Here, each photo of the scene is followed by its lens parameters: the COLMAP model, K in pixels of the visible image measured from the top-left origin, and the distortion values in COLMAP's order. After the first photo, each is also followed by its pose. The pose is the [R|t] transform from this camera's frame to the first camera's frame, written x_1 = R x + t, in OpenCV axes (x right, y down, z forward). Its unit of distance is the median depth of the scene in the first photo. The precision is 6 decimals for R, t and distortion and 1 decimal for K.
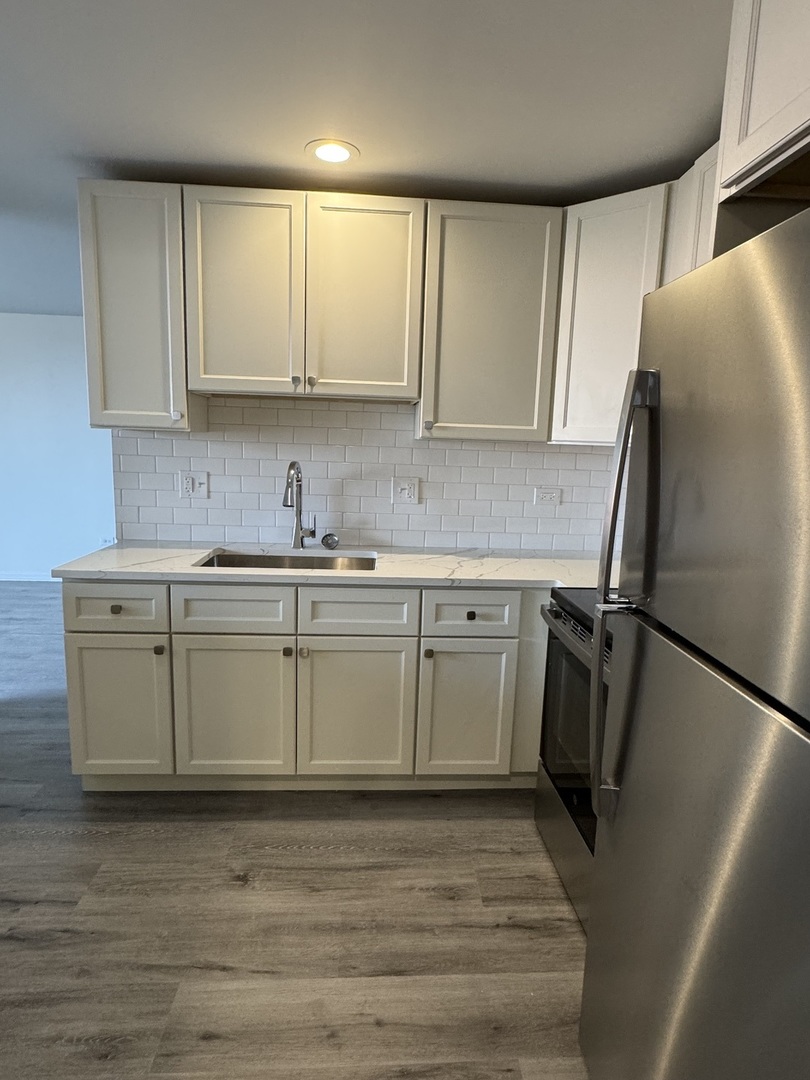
lens RADIAL K [[605.8, 0, 411.6], [0, 605.8, 538.4], [0, 0, 1]] dist [-0.004168, 0.000724]
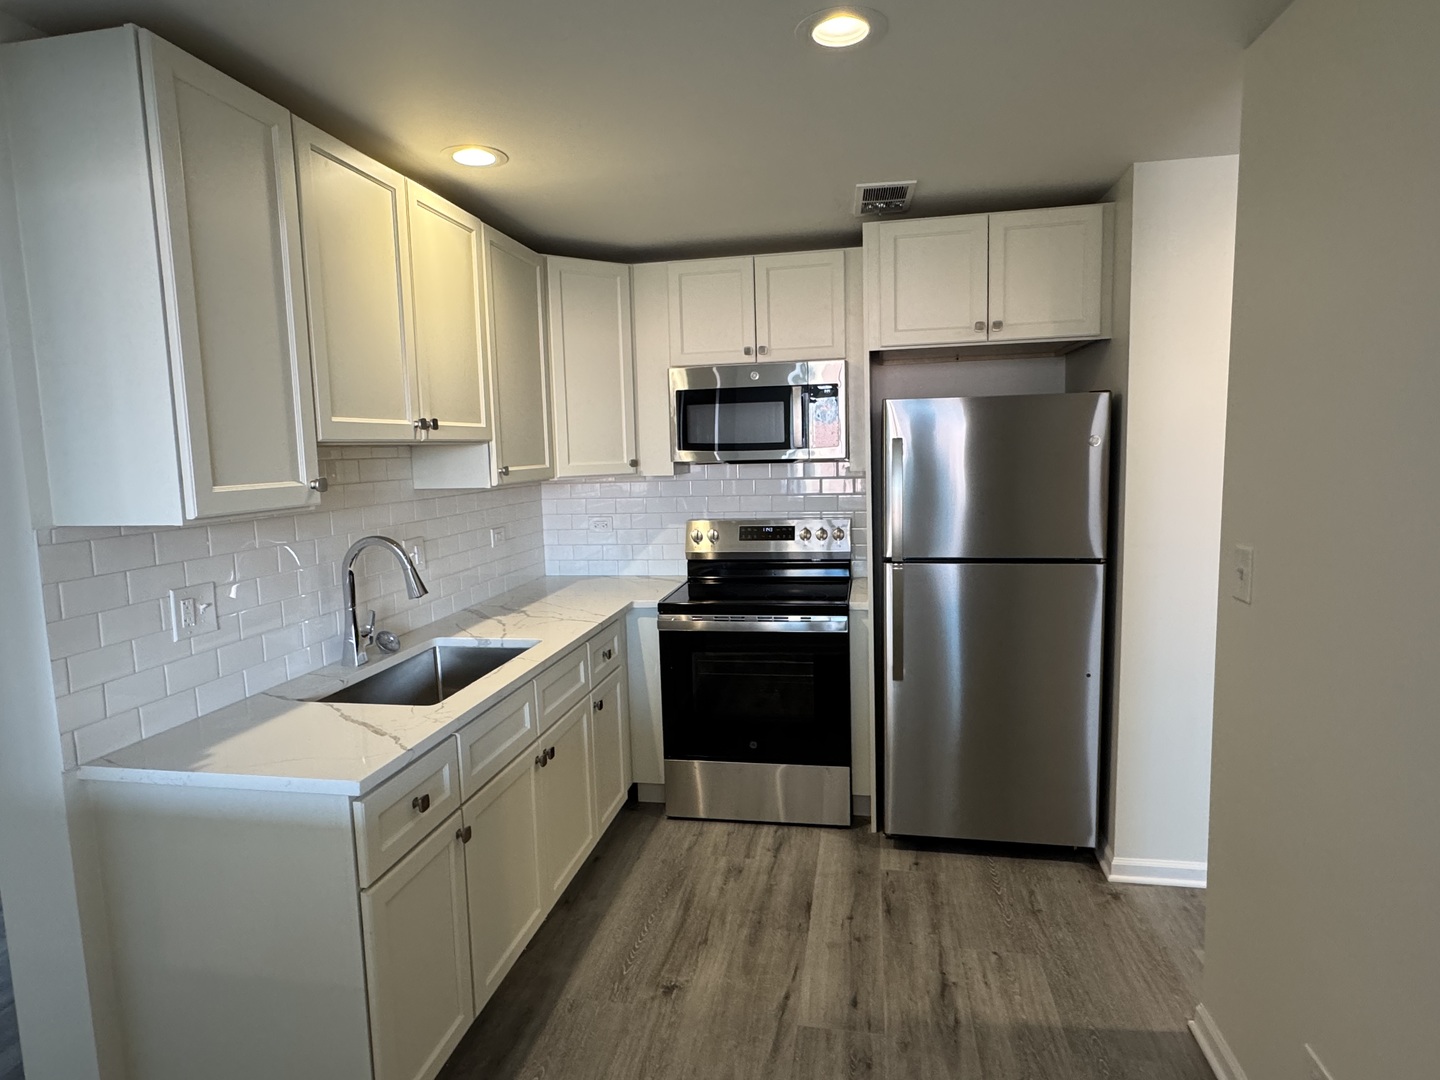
lens RADIAL K [[808.1, 0, 718.3], [0, 808.1, 536.3], [0, 0, 1]] dist [-0.001782, 0.001078]
pose [[0.245692, -0.148209, 0.957951, -1.122264], [0.191830, 0.976132, 0.101822, -0.167064], [-0.950177, 0.158747, 0.268258, 0.439646]]
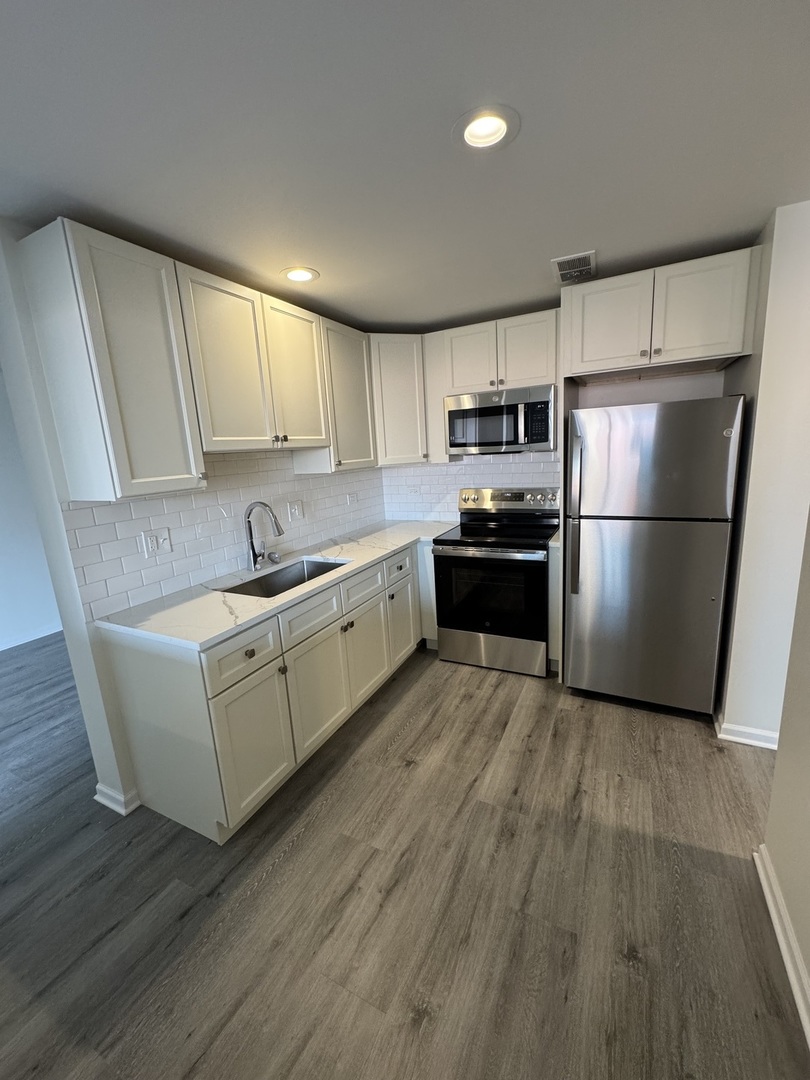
lens RADIAL K [[433.0, 0, 405.9], [0, 433.0, 537.9], [0, 0, 1]] dist [-0.001066, 0.000296]
pose [[0.504813, -0.238265, 0.829695, -0.923251], [0.213846, 0.965711, 0.147214, -0.139359], [-0.836321, 0.103112, 0.538456, 0.302777]]
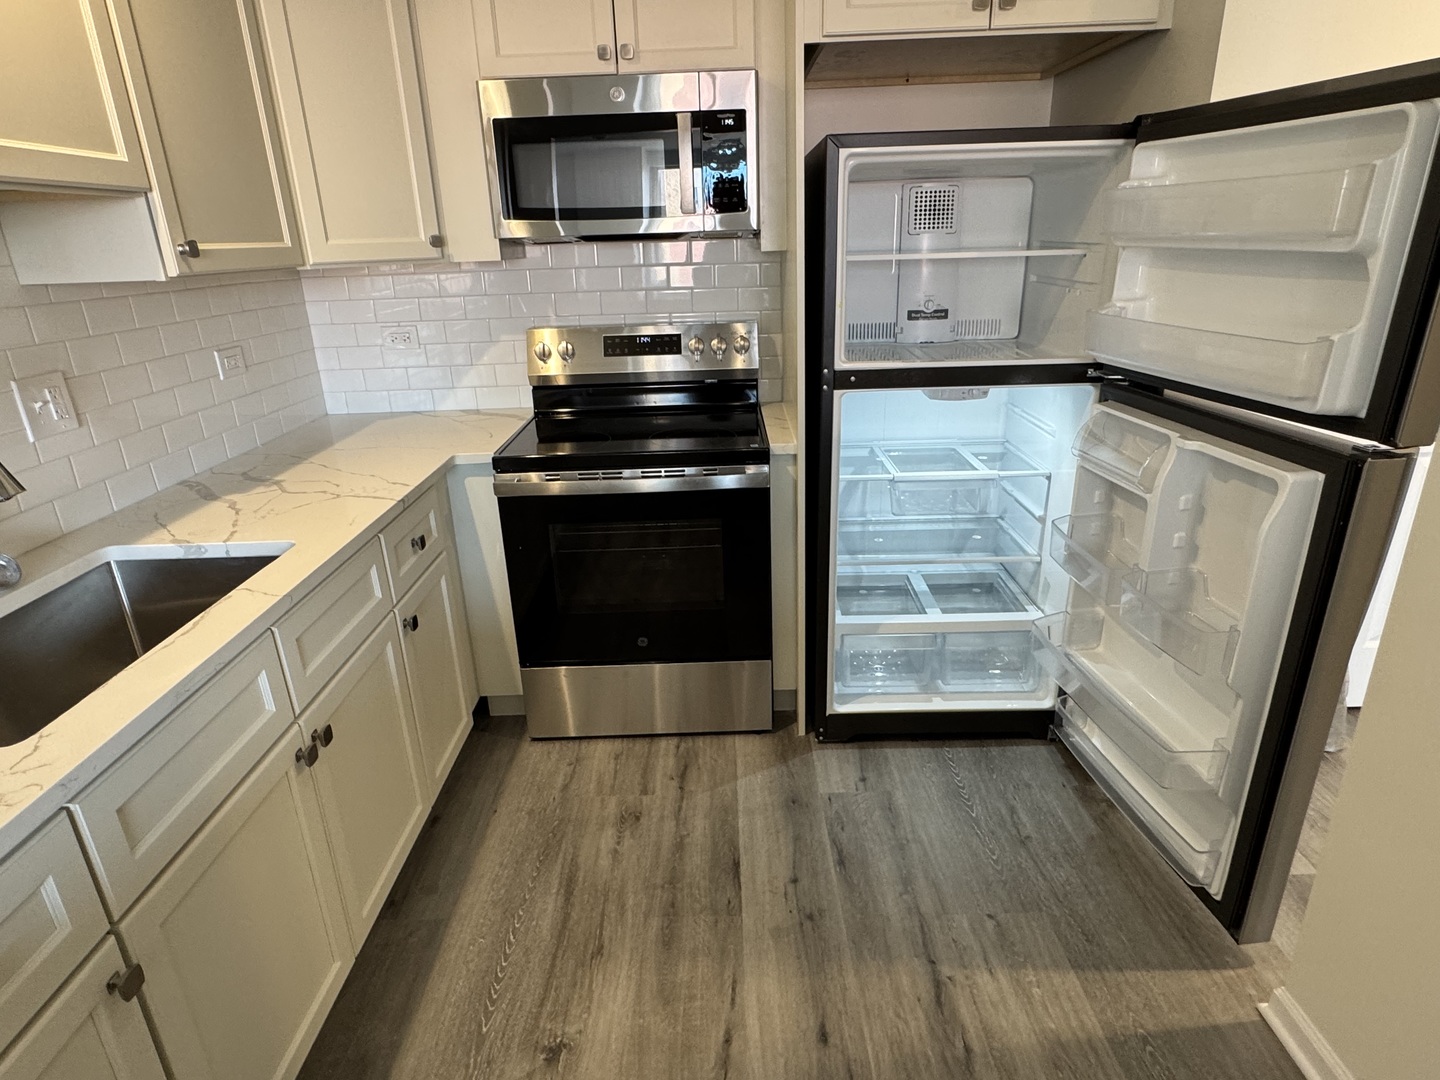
lens RADIAL K [[807.8, 0, 714.1], [0, 807.8, 534.0], [0, 0, 1]] dist [-0.003285, 0.000266]
pose [[0.066828, -0.379414, 0.922810, -0.699547], [0.194383, 0.912107, 0.360937, -0.139517], [-0.978647, 0.155258, 0.134706, 0.569455]]
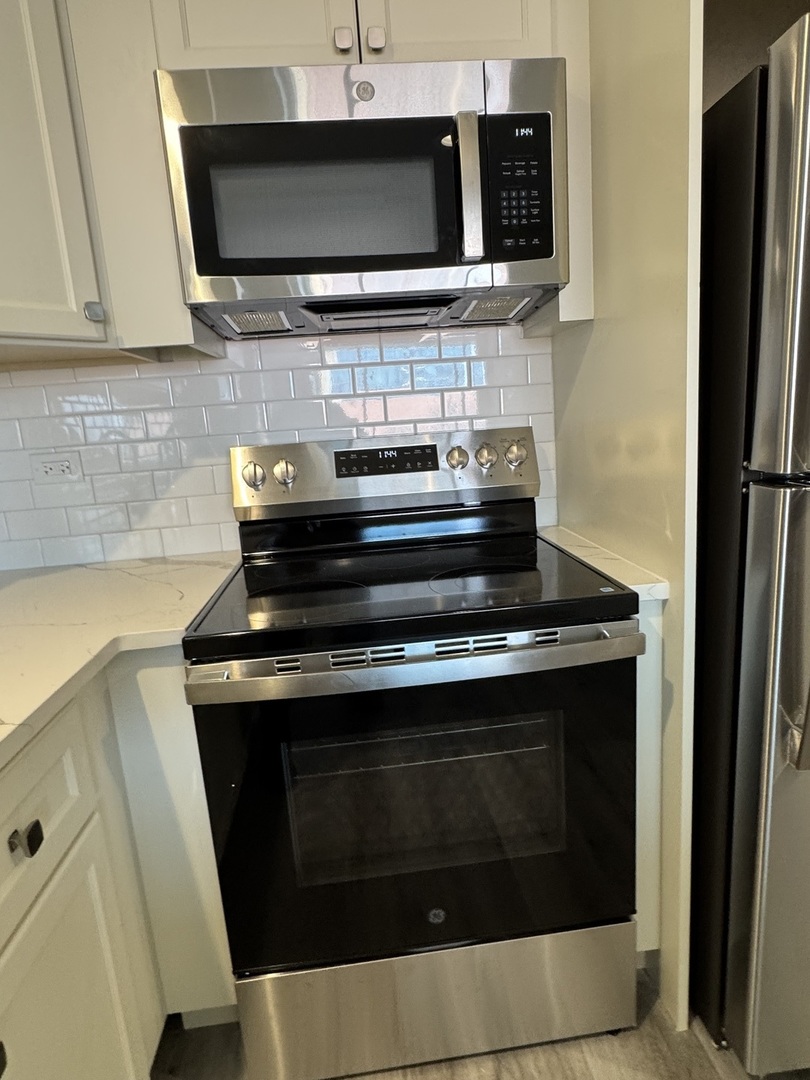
lens RADIAL K [[605.8, 0, 411.6], [0, 605.8, 538.4], [0, 0, 1]] dist [-0.004168, 0.000724]
pose [[-0.033803, -0.227549, 0.973180, -0.185533], [0.226609, 0.946631, 0.229212, -0.051993], [-0.973399, 0.228279, 0.019565, 0.767976]]
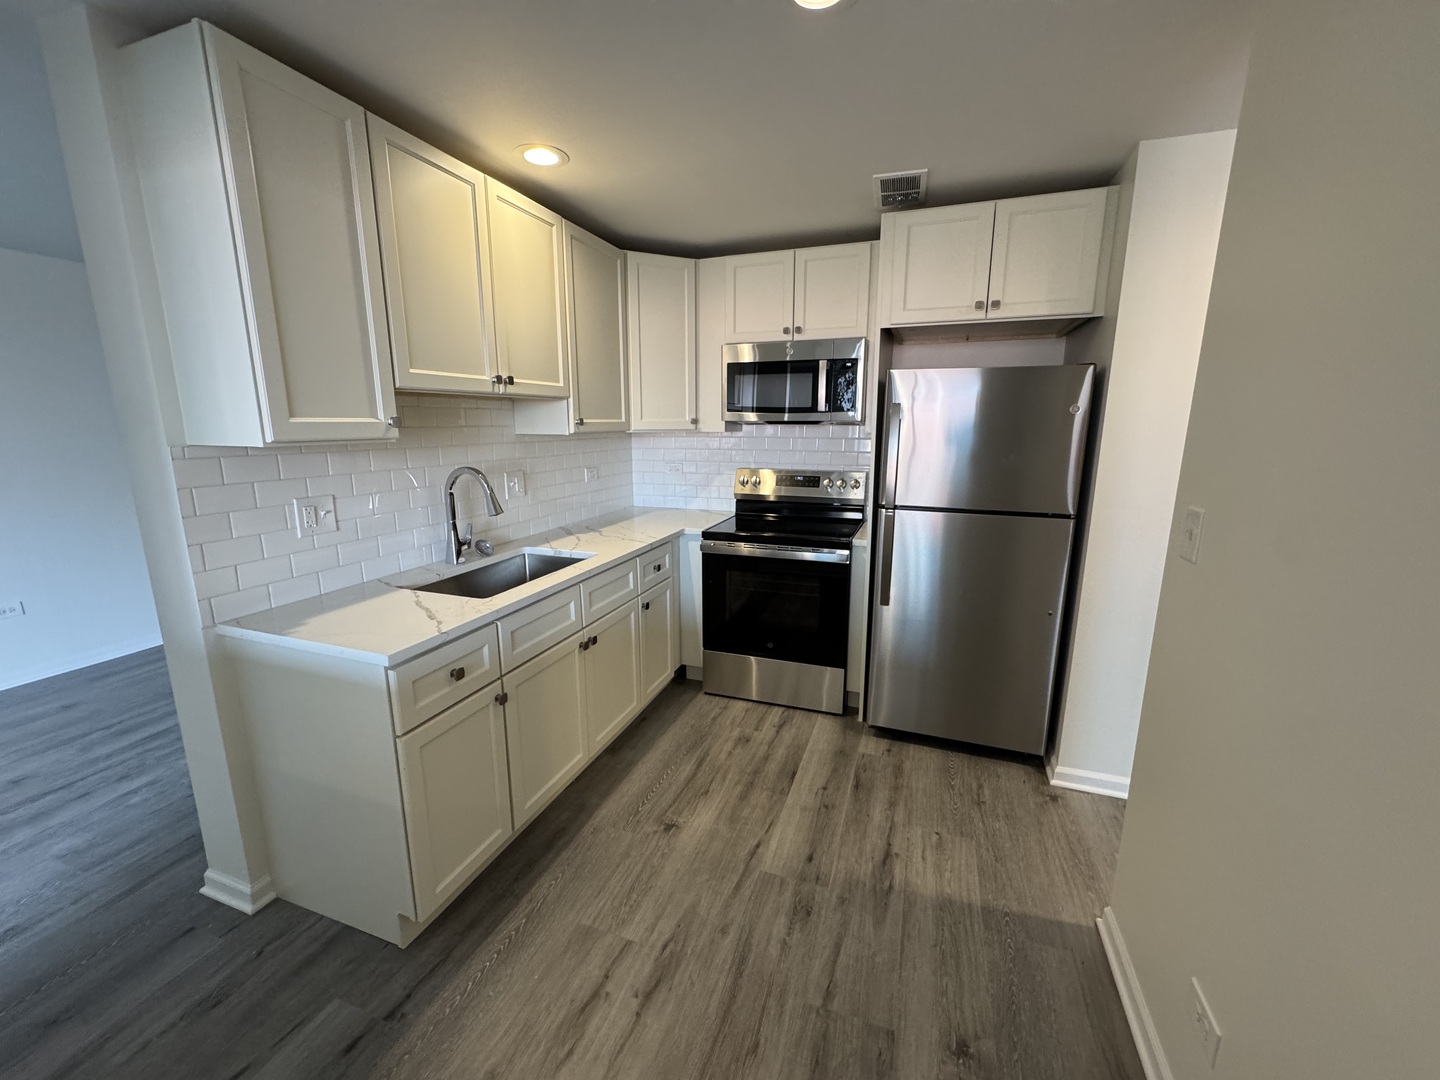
lens RADIAL K [[577.3, 0, 718.5], [0, 577.3, 538.3], [0, 0, 1]] dist [-0.001066, 0.000296]
pose [[0.401464, -0.216823, 0.889839, -0.952418], [0.160857, 0.973164, 0.164553, -0.120092], [-0.901638, 0.077074, 0.425568, 0.350097]]
